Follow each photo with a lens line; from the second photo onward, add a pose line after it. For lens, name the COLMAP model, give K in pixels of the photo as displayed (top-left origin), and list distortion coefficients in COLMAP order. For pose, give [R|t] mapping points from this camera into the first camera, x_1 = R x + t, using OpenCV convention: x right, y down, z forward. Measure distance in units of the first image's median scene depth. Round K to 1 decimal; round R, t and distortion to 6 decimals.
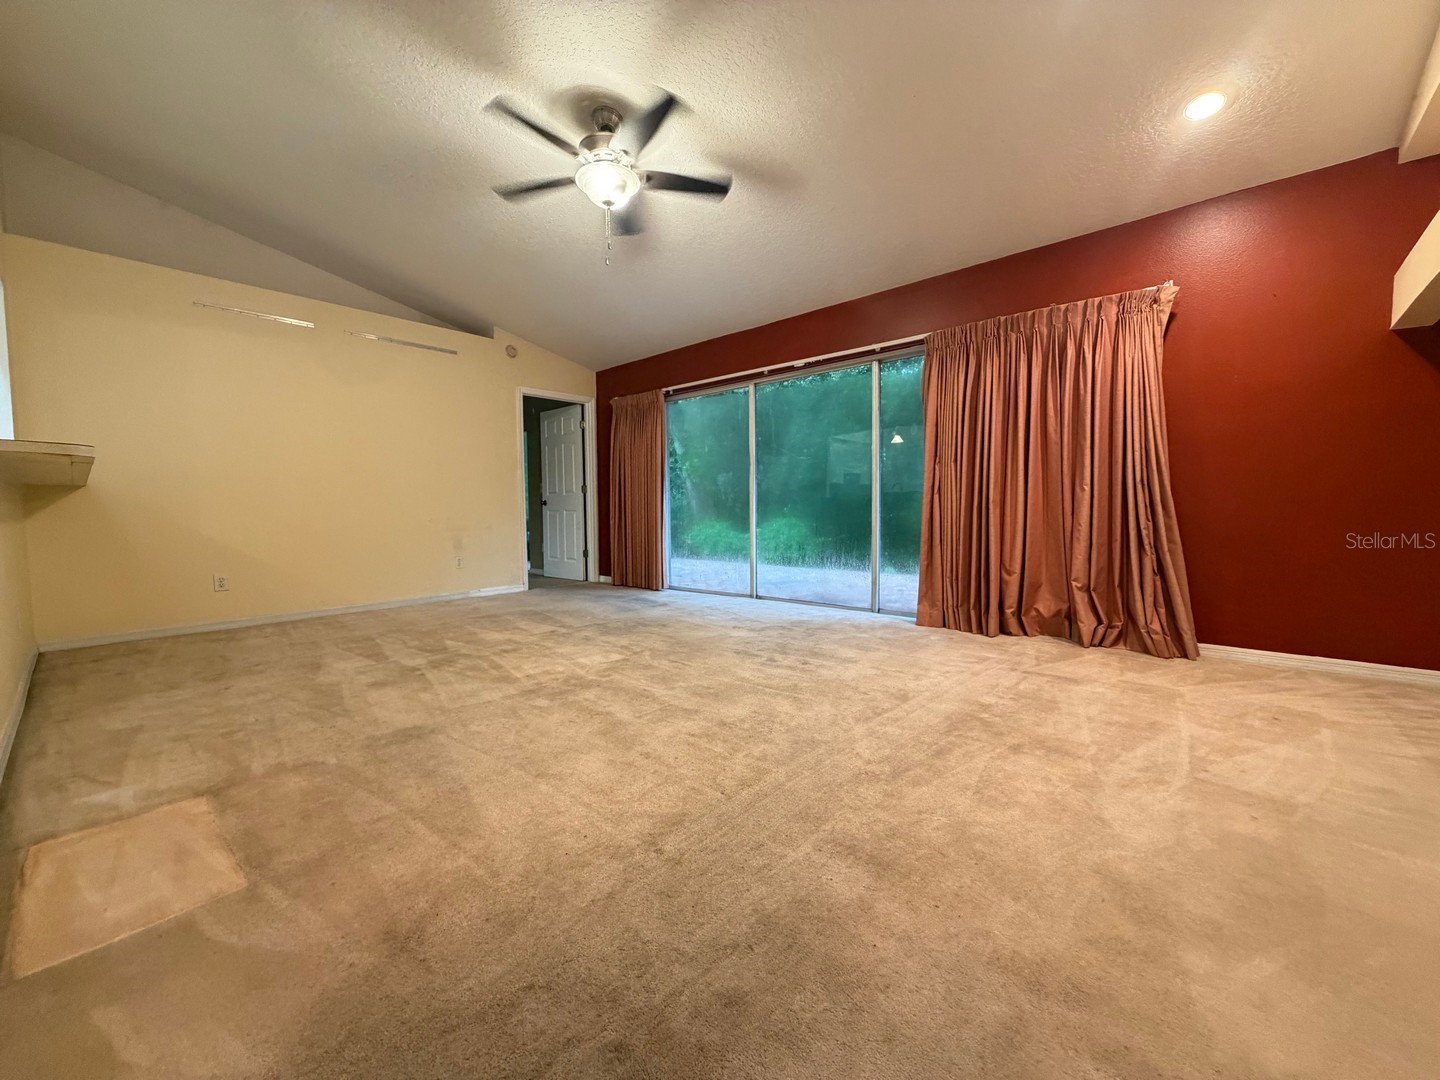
lens RADIAL K [[575.2, 0, 710.8], [0, 575.2, 543.2], [0, 0, 1]] dist [-0.000626, -0.000143]
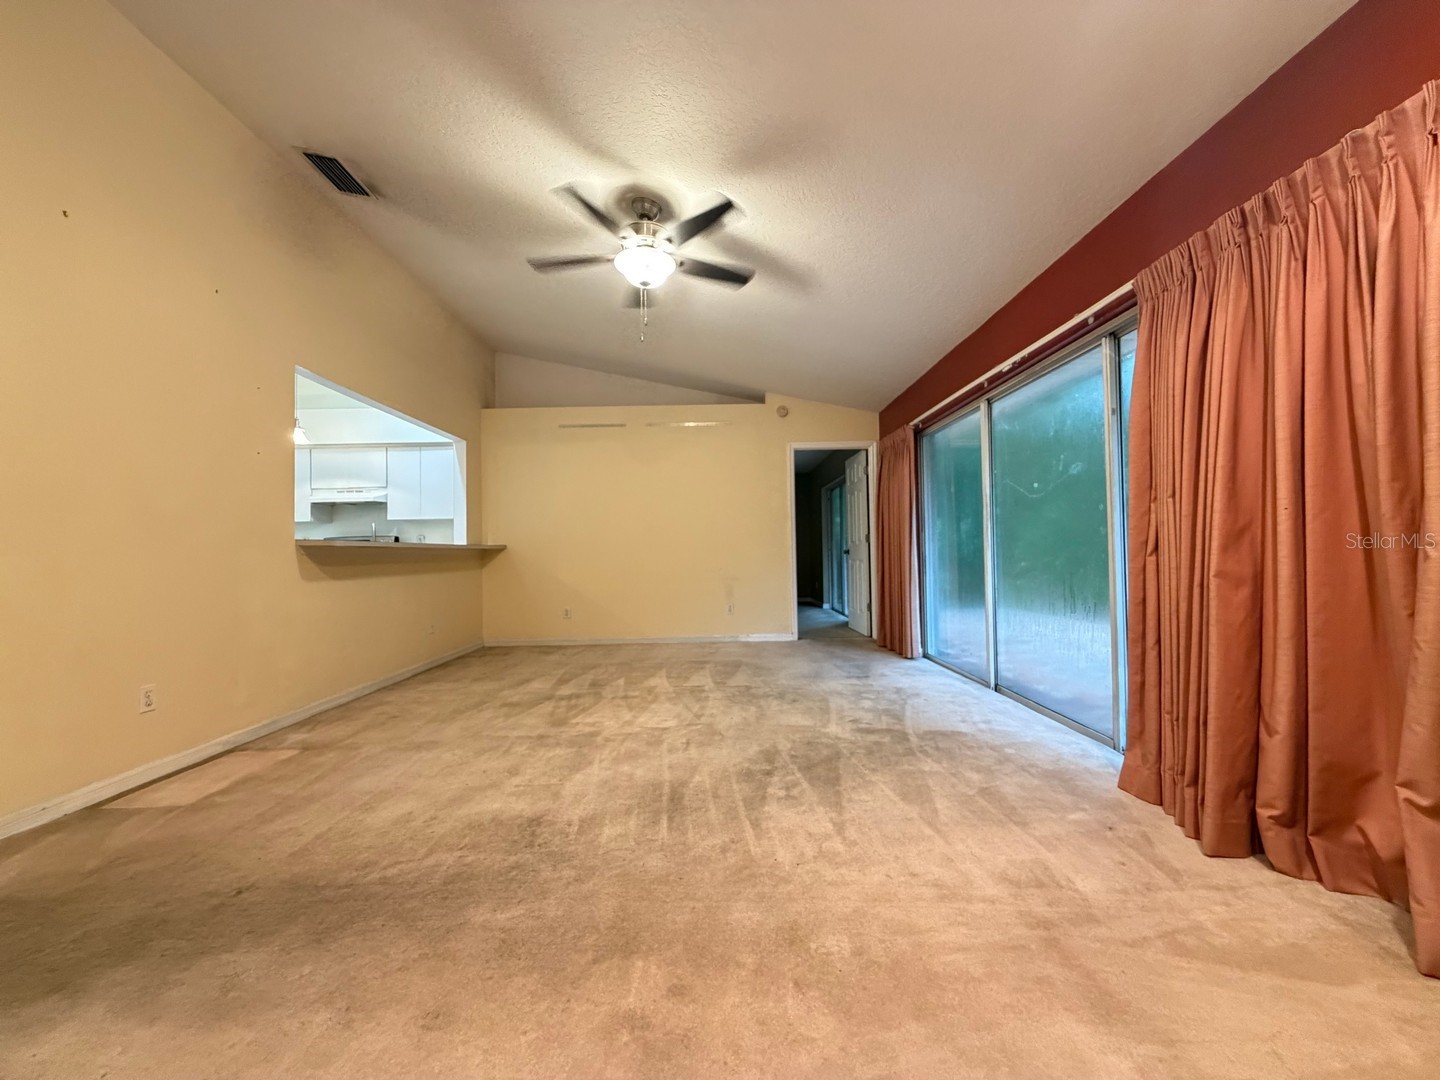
lens RADIAL K [[575.2, 0, 720.3], [0, 575.2, 541.6], [0, 0, 1]] dist [-0.000626, -0.000143]
pose [[0.670542, -0.013248, -0.741753, 0.570628], [-0.033734, 0.998262, -0.048325, -0.063066], [0.741104, 0.057426, 0.668929, 0.352326]]
